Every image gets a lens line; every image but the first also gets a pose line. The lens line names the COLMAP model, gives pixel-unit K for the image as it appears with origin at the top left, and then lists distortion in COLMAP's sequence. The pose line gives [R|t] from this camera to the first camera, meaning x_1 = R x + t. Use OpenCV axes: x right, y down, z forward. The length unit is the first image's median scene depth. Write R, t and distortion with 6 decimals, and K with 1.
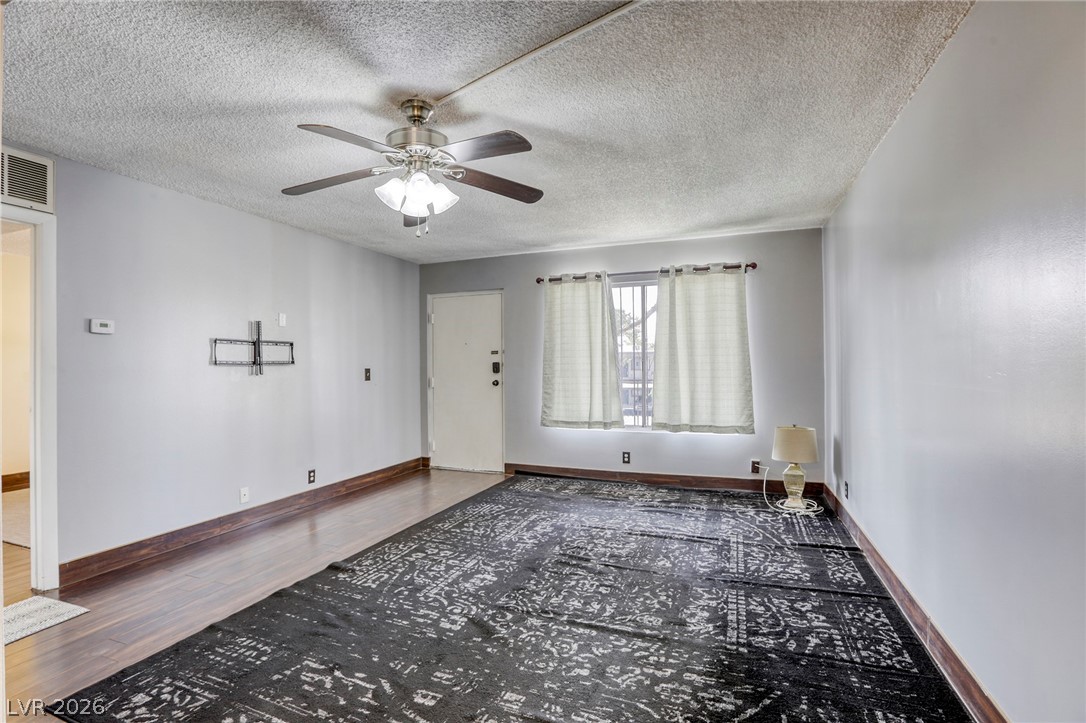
lens RADIAL K [[512.9, 0, 524.4], [0, 512.9, 354.6], [0, 0, 1]] dist [-0.046408, 0.011576]
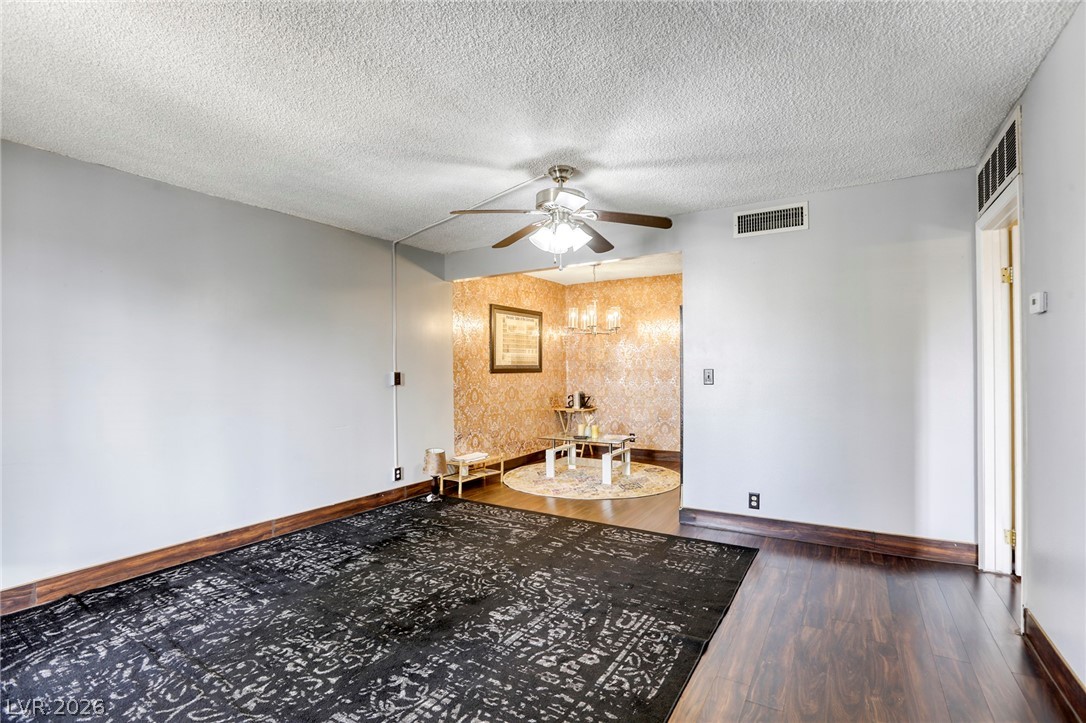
lens RADIAL K [[512.9, 0, 524.7], [0, 512.9, 367.9], [0, 0, 1]] dist [-0.046408, 0.011576]
pose [[-0.982345, 0.020852, 0.185914, -0.293698], [0.016790, 0.999585, -0.023397, 0.038277], [-0.186325, -0.019862, -0.982287, 1.908355]]
